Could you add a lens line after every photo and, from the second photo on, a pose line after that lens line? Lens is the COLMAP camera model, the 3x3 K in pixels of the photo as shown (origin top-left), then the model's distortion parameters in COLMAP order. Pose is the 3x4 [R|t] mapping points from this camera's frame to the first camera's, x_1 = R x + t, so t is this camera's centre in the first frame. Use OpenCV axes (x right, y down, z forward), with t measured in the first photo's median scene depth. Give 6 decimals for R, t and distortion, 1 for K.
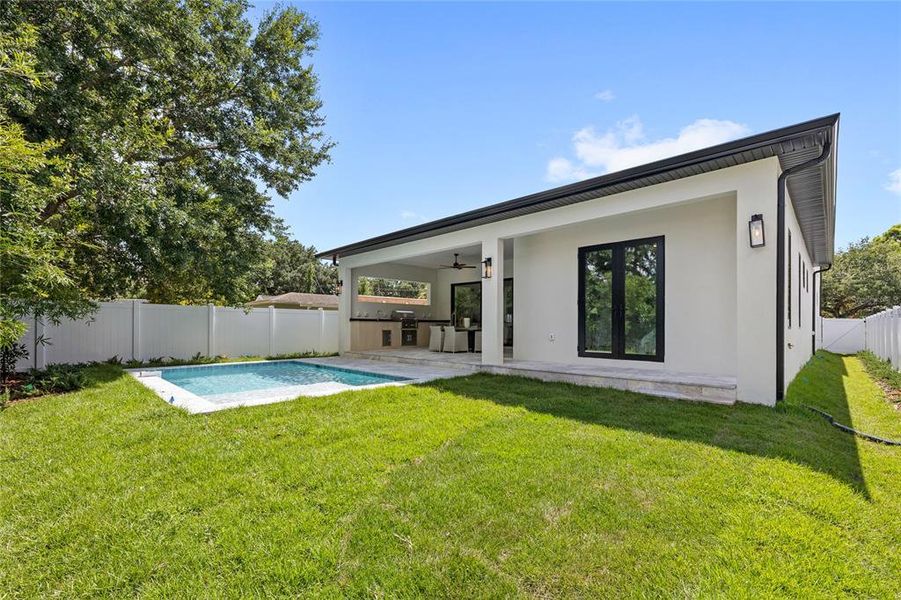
lens RADIAL K [[394.6, 0, 452.2], [0, 394.6, 316.8], [0, 0, 1]] dist [0.000358, 0.000126]
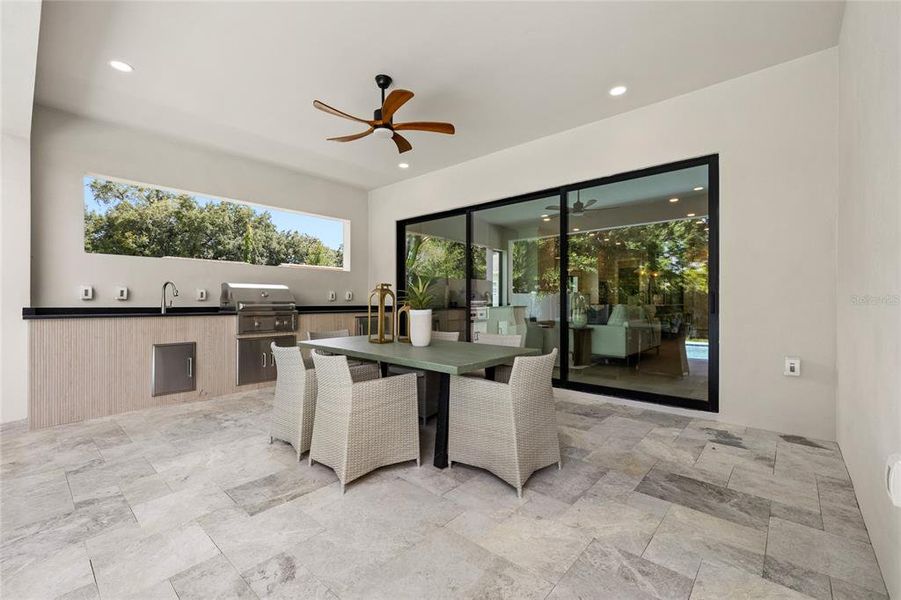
lens RADIAL K [[384.8, 0, 450.5], [0, 384.8, 300.0], [0, 0, 1]] dist [0.000282, -0.000118]
pose [[0.999032, -0.001425, 0.043976, 0.046292], [0.000513, 0.999784, 0.020754, -0.009080], [-0.043996, -0.020711, 0.998817, 0.747484]]
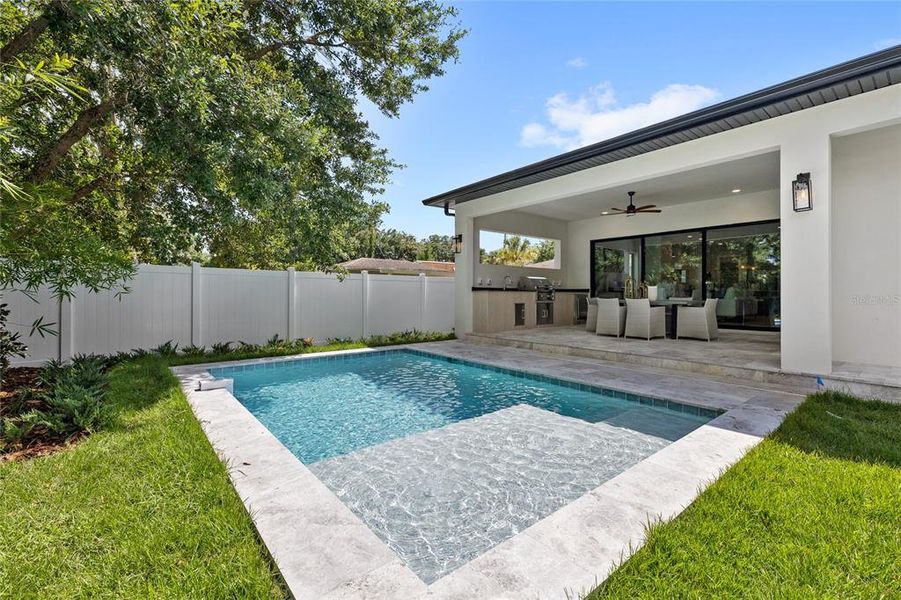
lens RADIAL K [[399.6, 0, 455.7], [0, 399.6, 281.8], [0, 0, 1]] dist [-0.002309, -0.000328]
pose [[0.994398, -0.004141, -0.105622, -0.225727], [0.003227, 0.999956, -0.008821, 0.000630], [0.105653, 0.008431, 0.994367, 0.290263]]
